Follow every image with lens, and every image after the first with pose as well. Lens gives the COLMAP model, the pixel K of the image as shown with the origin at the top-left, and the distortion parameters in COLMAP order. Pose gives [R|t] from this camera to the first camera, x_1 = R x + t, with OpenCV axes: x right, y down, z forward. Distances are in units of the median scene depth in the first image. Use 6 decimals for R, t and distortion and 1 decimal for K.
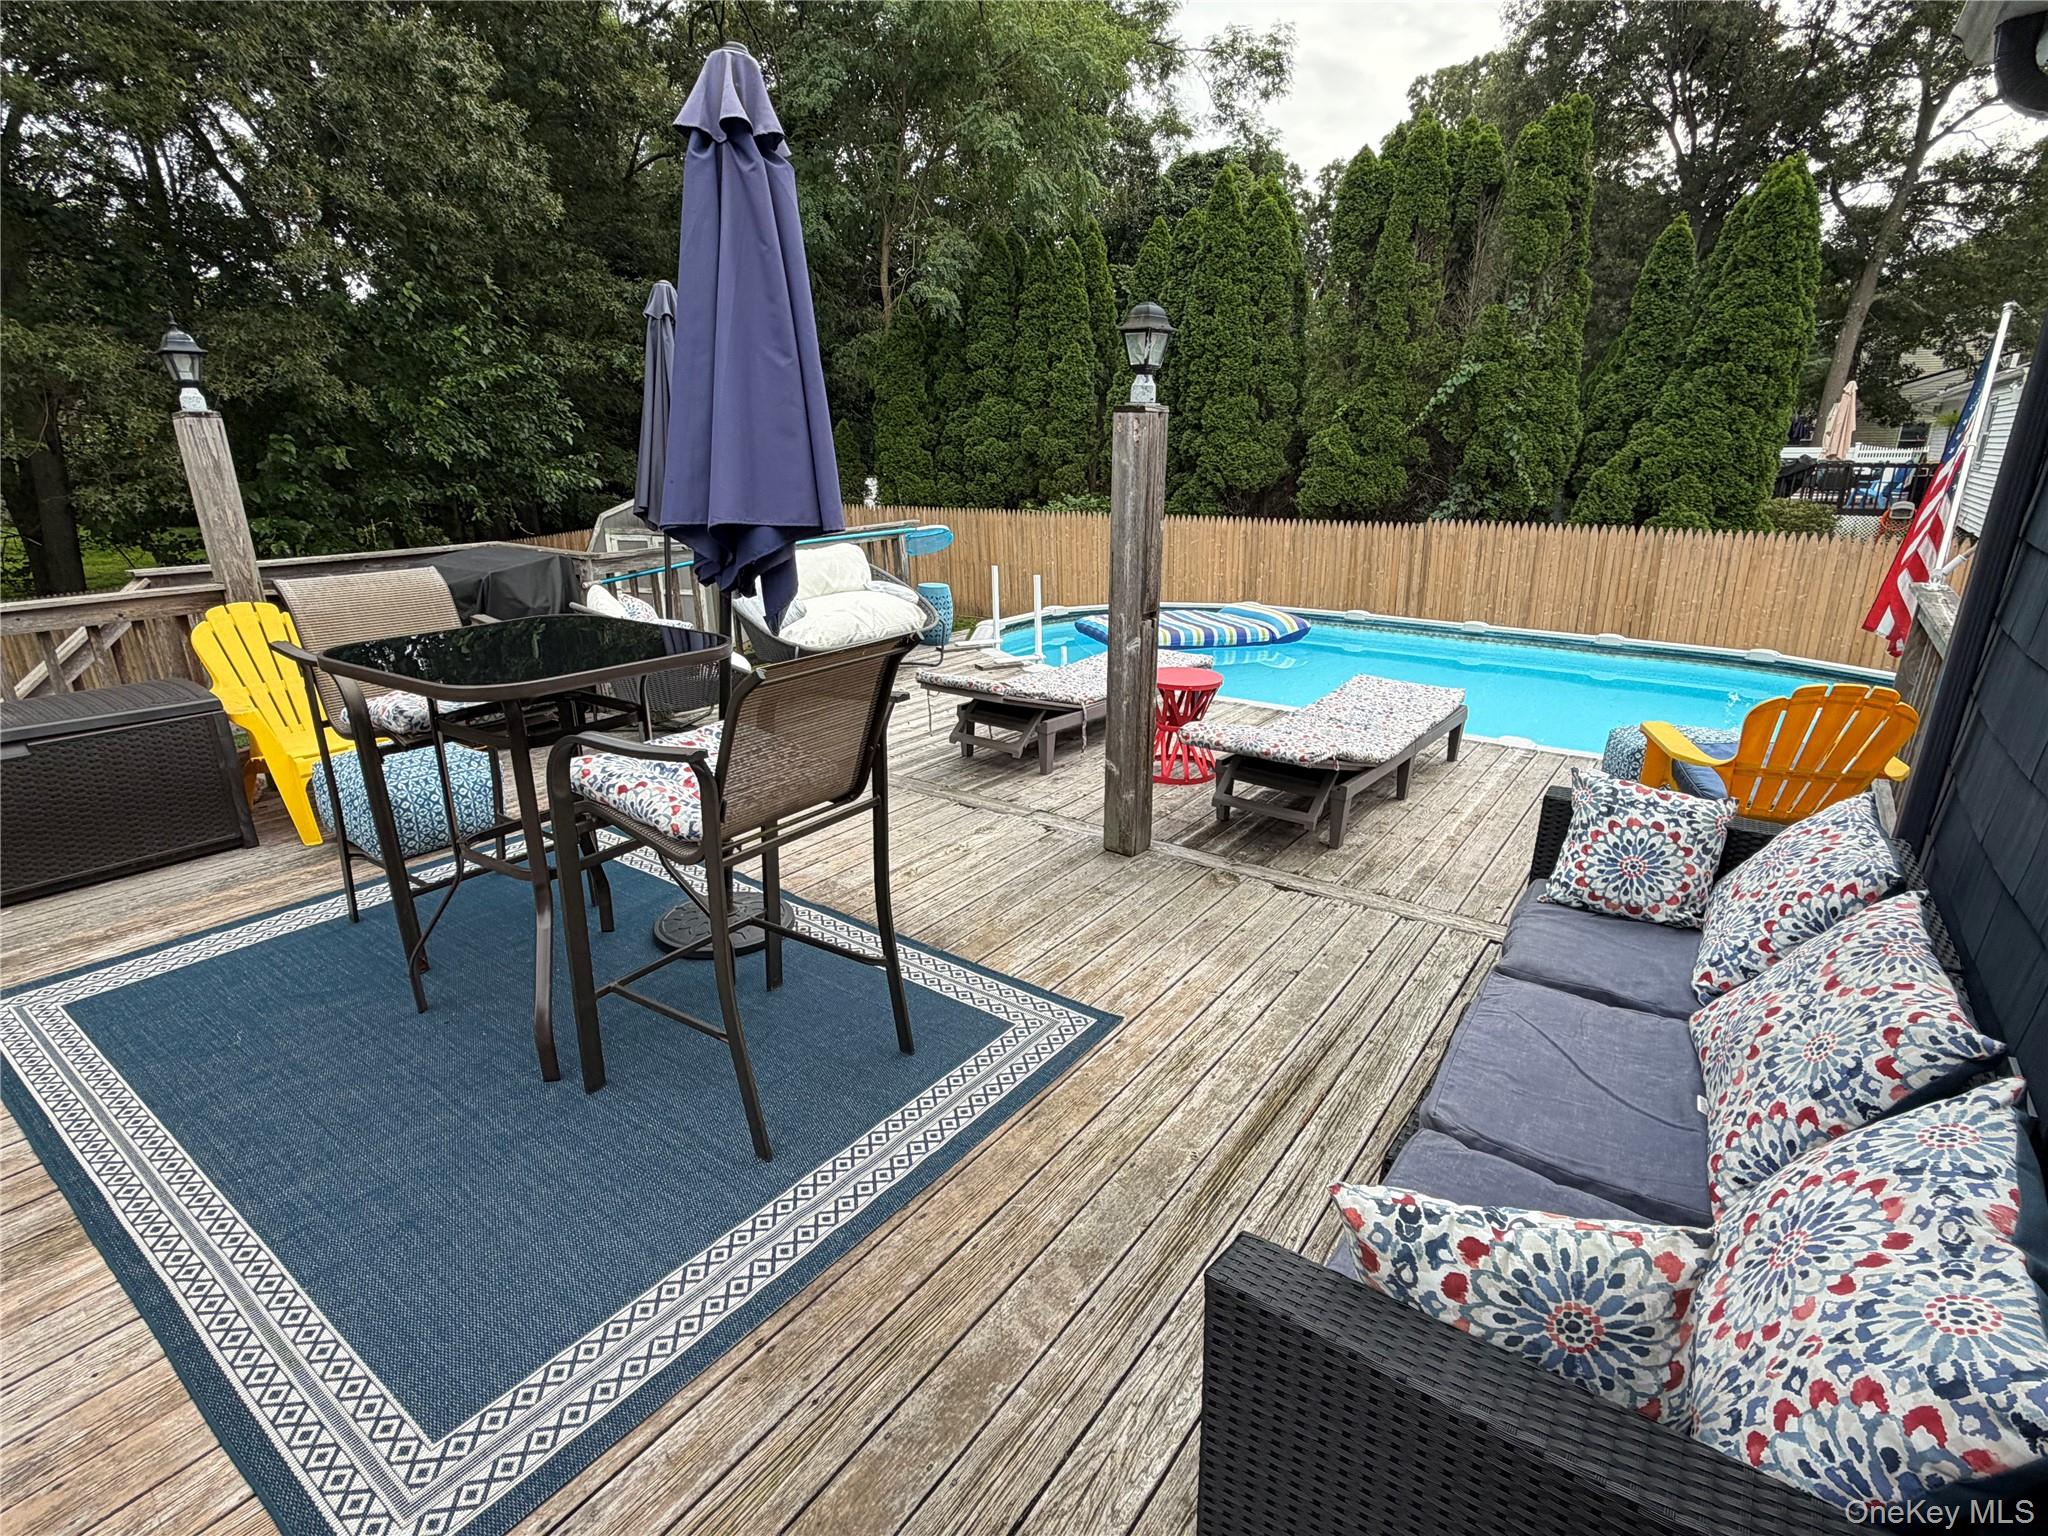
lens RADIAL K [[1034.4, 0, 1014.9], [0, 1034.4, 772.1], [0, 0, 1]] dist [-0.000302, -0.000830]
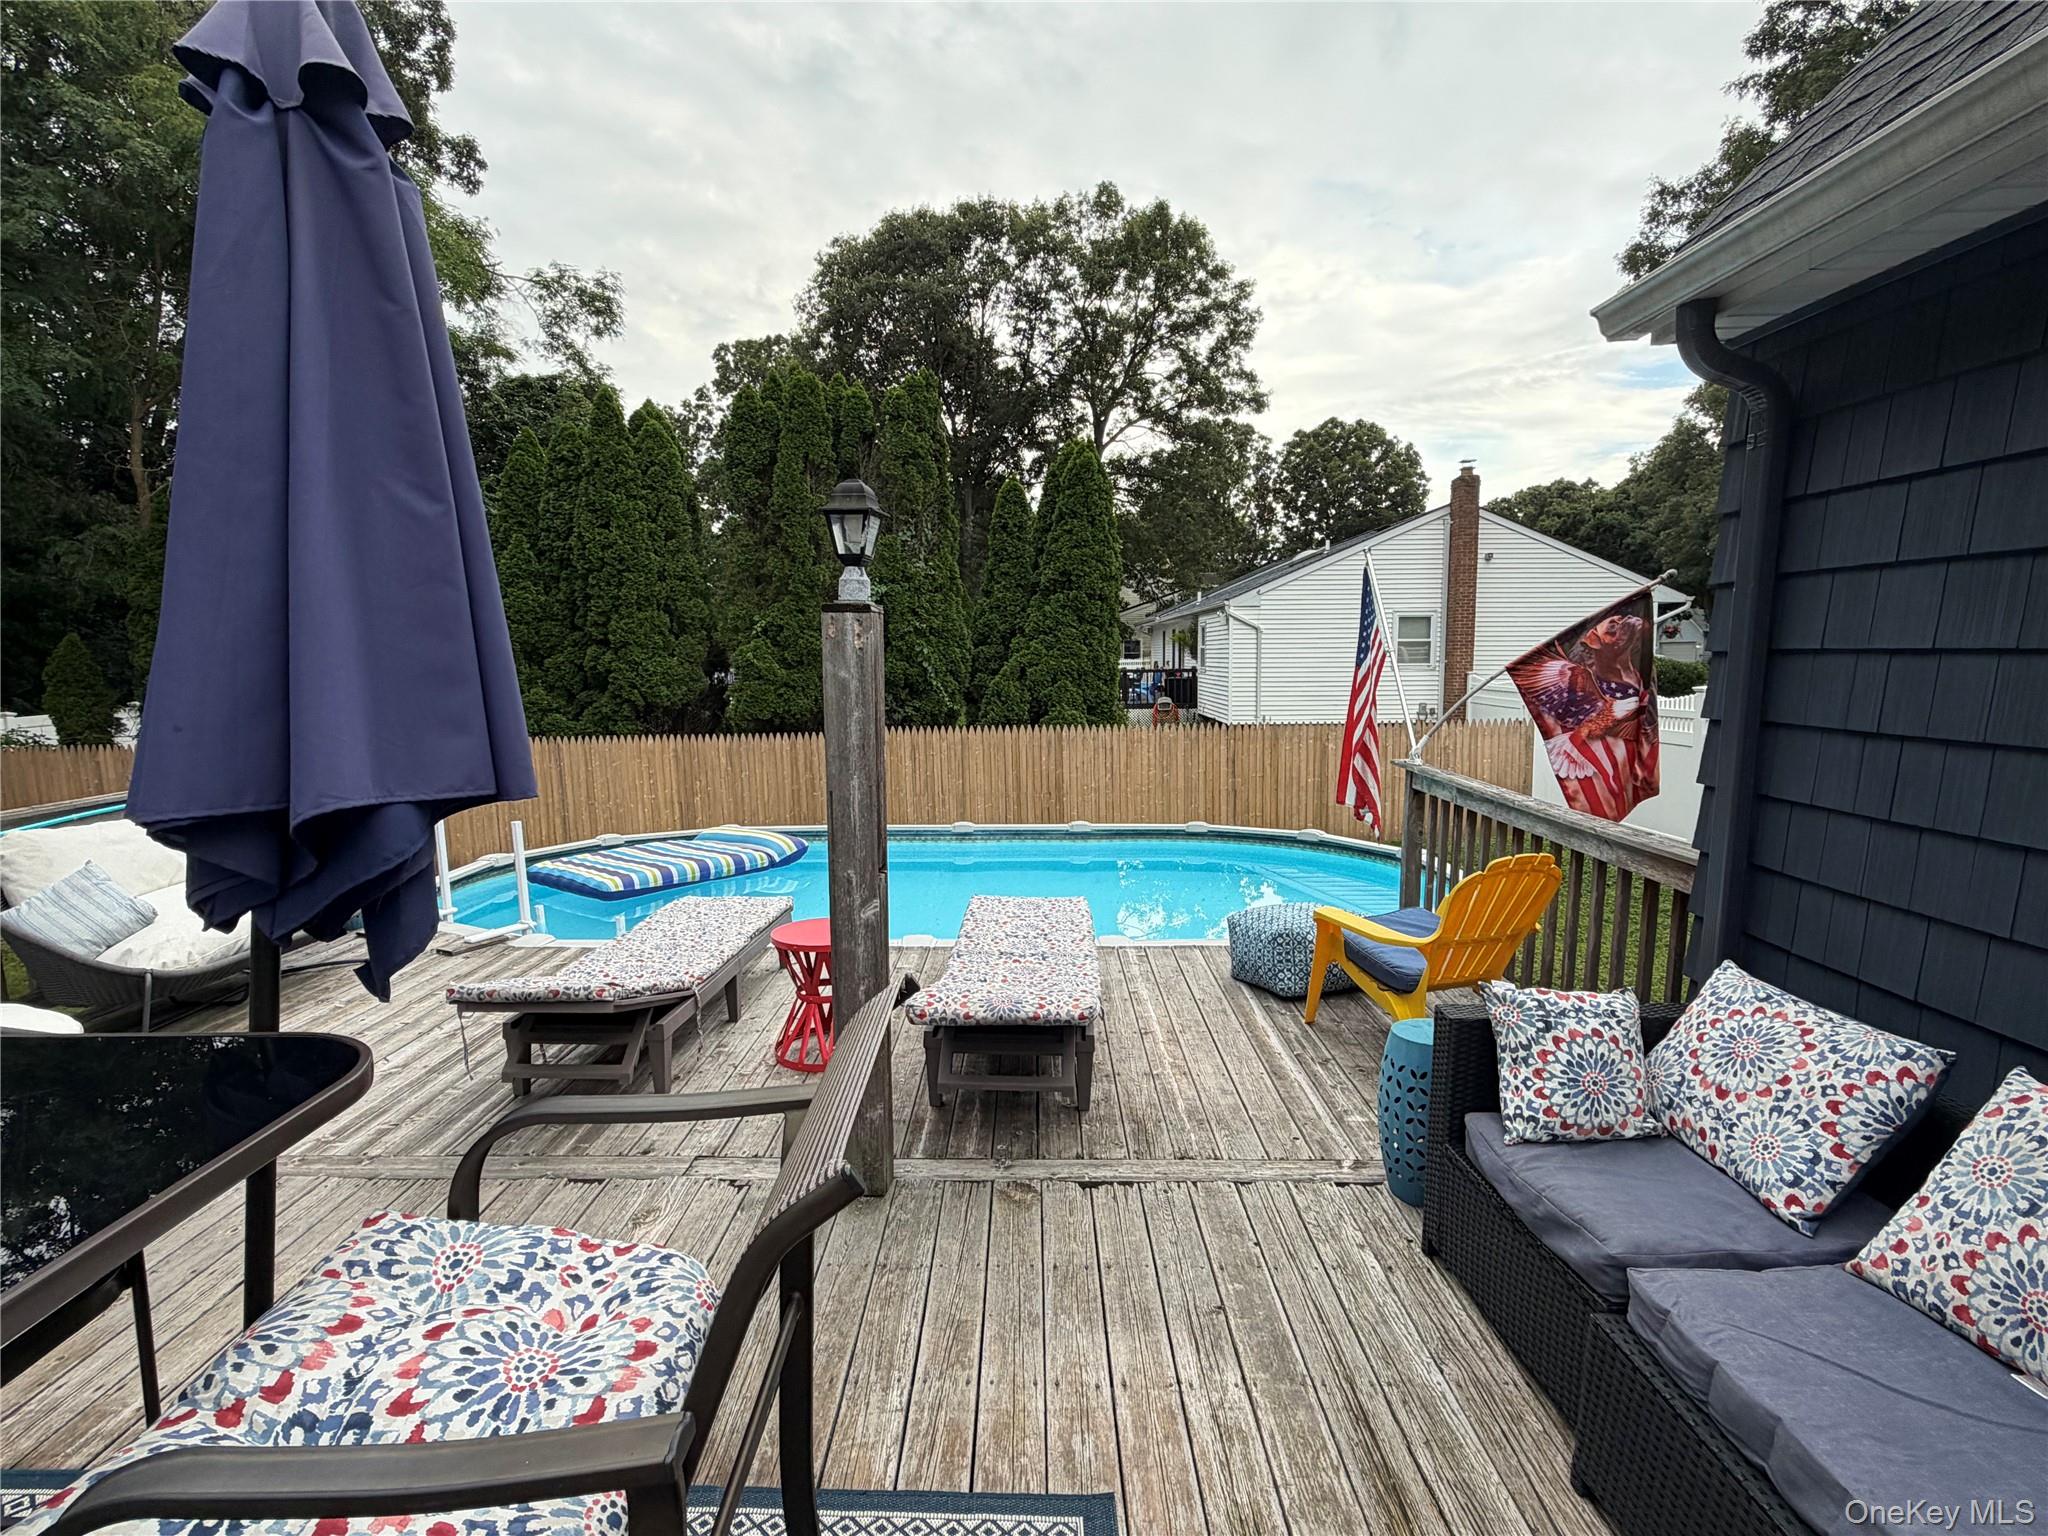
lens RADIAL K [[1034.4, 0, 1014.9], [0, 1034.4, 772.1], [0, 0, 1]] dist [-0.000302, -0.000830]
pose [[0.818851, -0.071832, 0.569494, -0.066286], [0.183571, 0.972806, -0.141246, -0.028787], [-0.543861, 0.220202, 0.809769, 0.095952]]
